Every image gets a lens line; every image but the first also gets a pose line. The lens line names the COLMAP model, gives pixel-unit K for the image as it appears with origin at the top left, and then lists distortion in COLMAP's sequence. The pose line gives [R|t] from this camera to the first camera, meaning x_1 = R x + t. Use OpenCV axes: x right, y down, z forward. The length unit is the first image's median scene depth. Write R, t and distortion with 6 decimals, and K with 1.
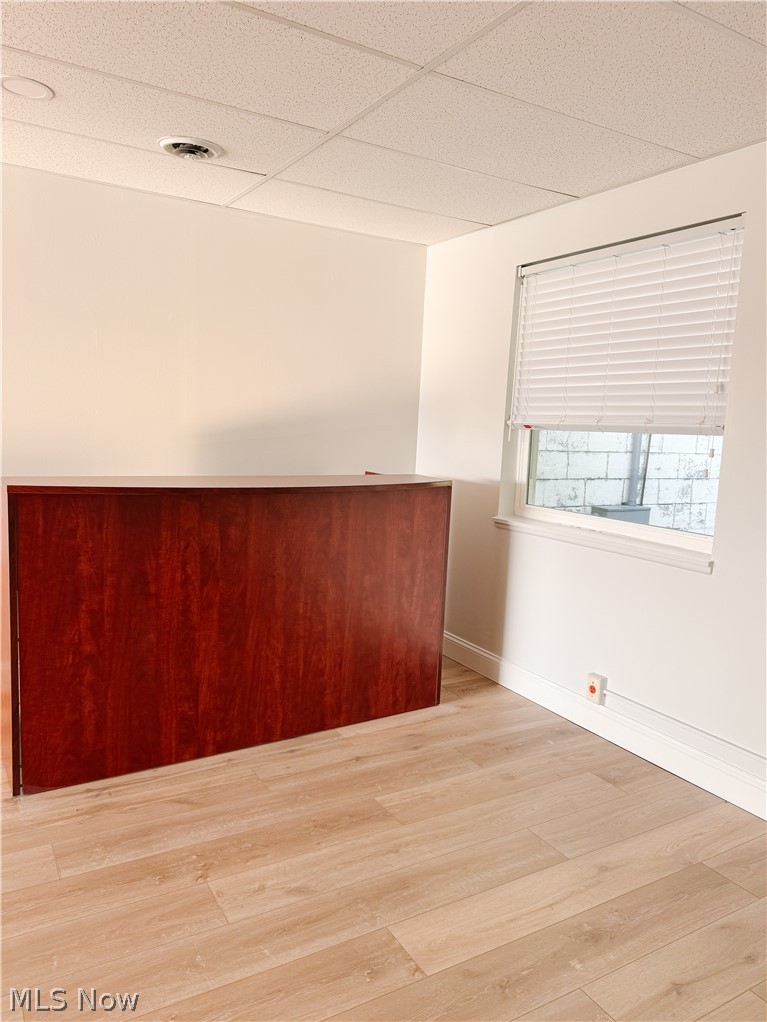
lens RADIAL K [[731.7, 0, 379.0], [0, 731.7, 514.9], [0, 0, 1]] dist [0.139840, -0.250325]
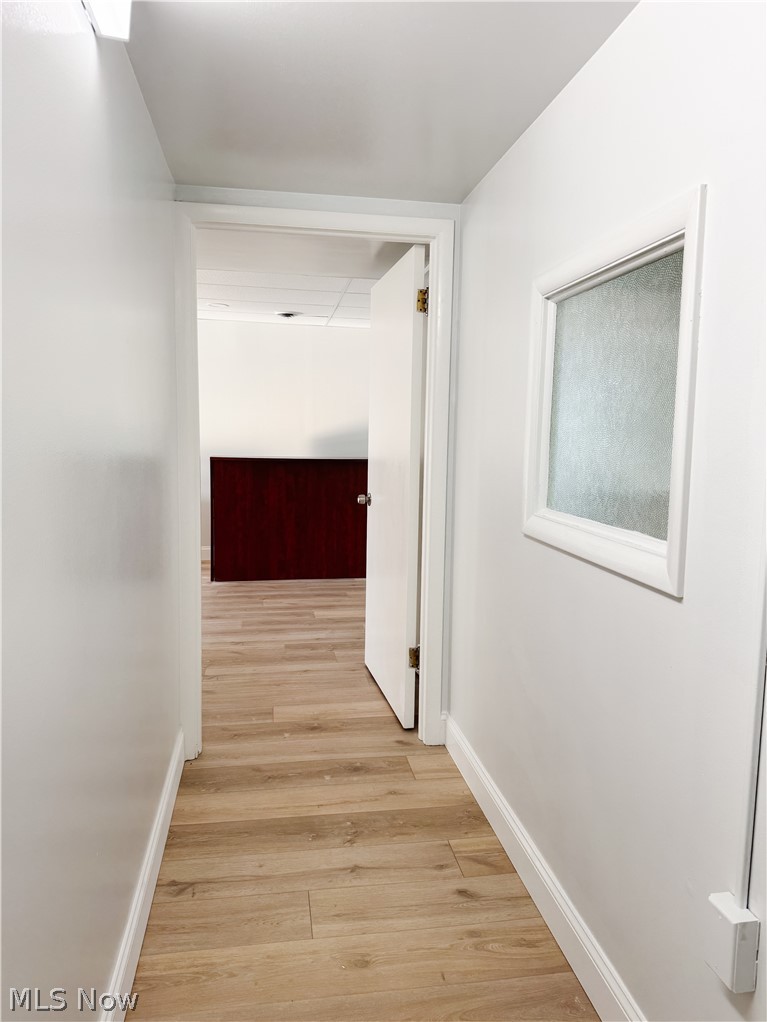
lens RADIAL K [[731.7, 0, 379.0], [0, 731.7, 514.9], [0, 0, 1]] dist [0.139840, -0.250325]
pose [[0.929692, 0.013138, -0.368103, 0.815632], [-0.023827, 0.999416, -0.024507, 0.172473], [0.367566, 0.031555, 0.929462, -0.955880]]
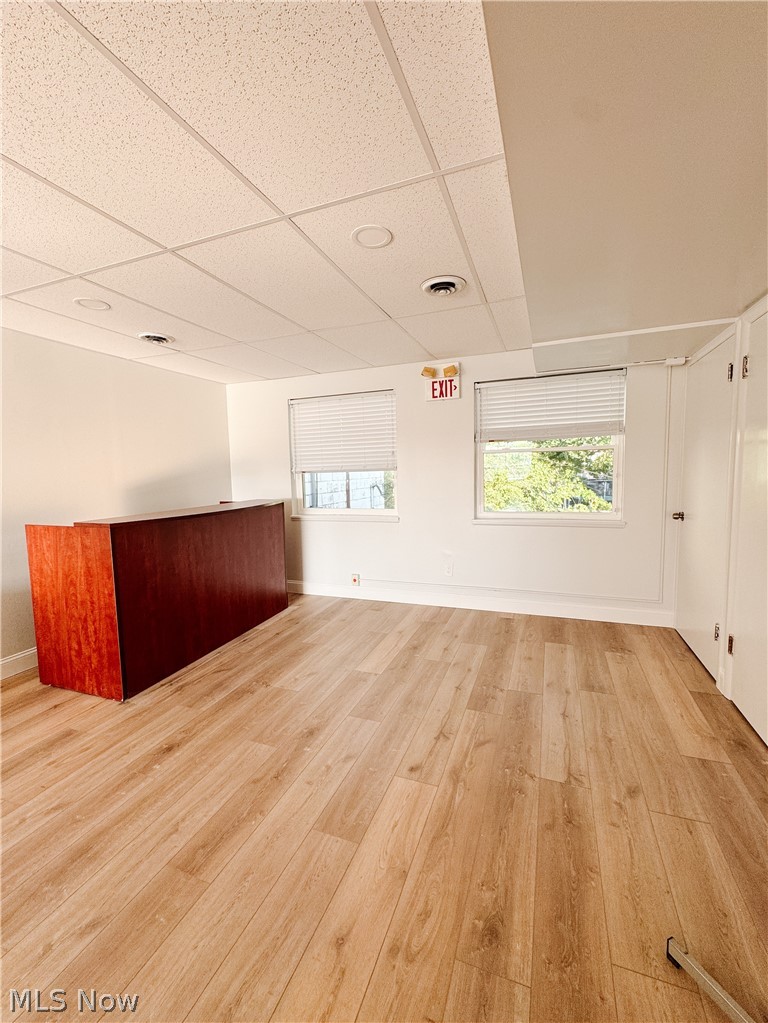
lens RADIAL K [[438.5, 0, 382.7], [0, 438.5, 511.2], [0, 0, 1]] dist [-0.001467, 0.000126]
pose [[0.779498, -0.122669, 0.614277, -0.509233], [0.139333, 0.990025, 0.020896, -0.000349], [-0.610713, 0.069301, 0.788814, -0.185739]]
